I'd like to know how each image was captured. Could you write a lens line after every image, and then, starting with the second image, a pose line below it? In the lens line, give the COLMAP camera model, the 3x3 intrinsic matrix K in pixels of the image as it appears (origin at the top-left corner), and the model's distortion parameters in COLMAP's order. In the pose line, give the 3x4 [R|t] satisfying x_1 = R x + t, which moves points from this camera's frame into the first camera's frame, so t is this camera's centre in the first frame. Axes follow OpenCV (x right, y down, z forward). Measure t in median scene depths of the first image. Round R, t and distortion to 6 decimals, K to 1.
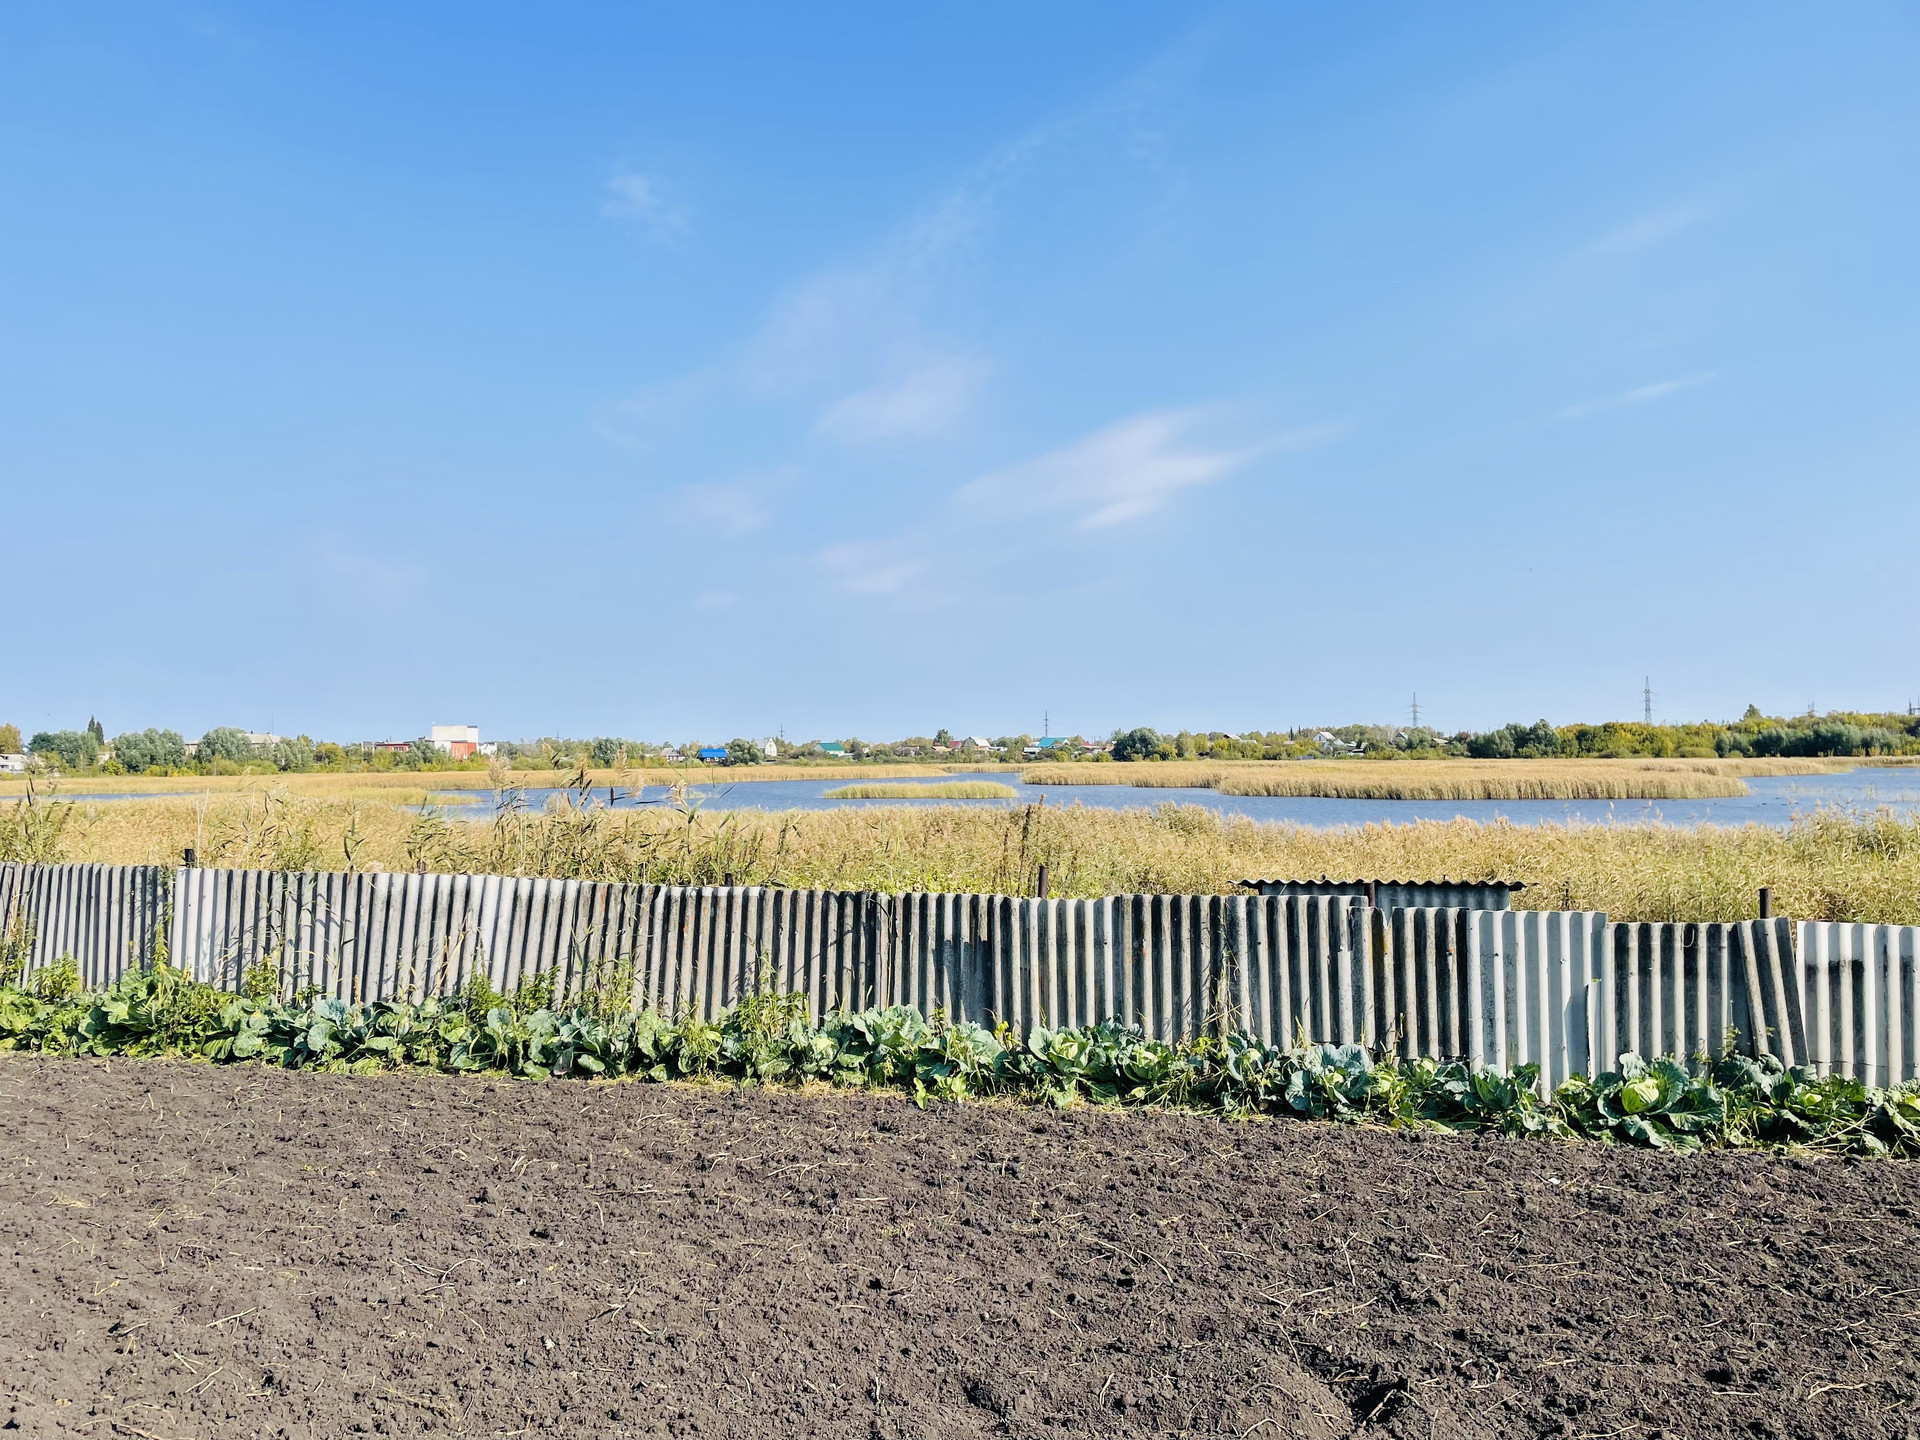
lens RADIAL K [[1442.4, 0, 957.6], [0, 1442.4, 711.6], [0, 0, 1]] dist [0.008932, 0.001323]
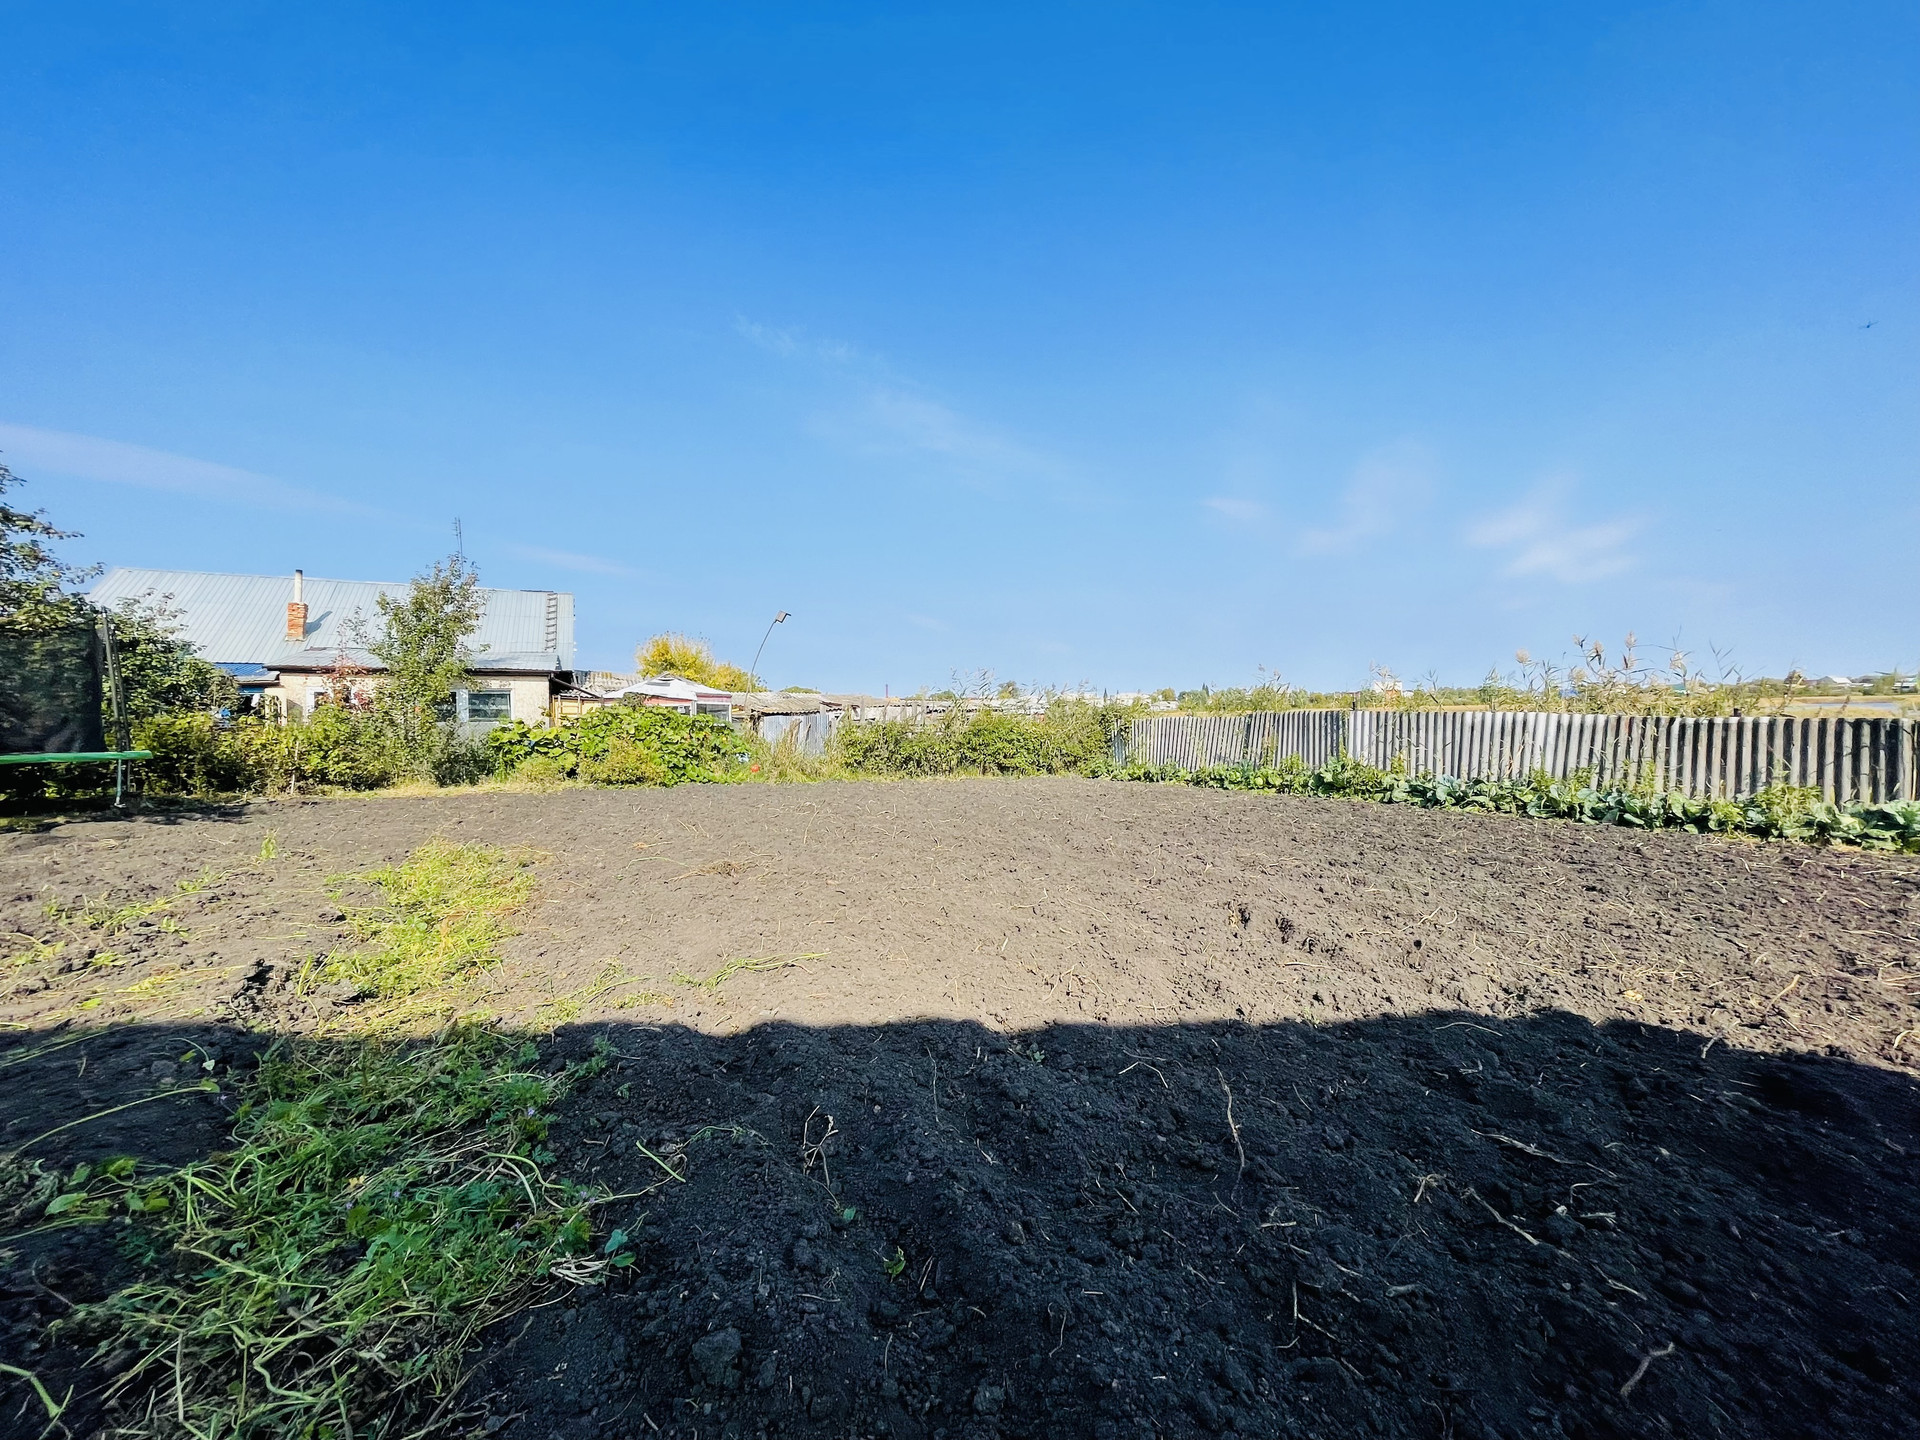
lens RADIAL K [[769.6, 0, 962.2], [0, 769.6, 731.4], [0, 0, 1]] dist [-0.004260, 0.000376]
pose [[0.669339, 0.008102, -0.742913, -0.113348], [0.043395, 0.997807, 0.049980, 0.065467], [0.741688, -0.065692, 0.667520, -0.132119]]
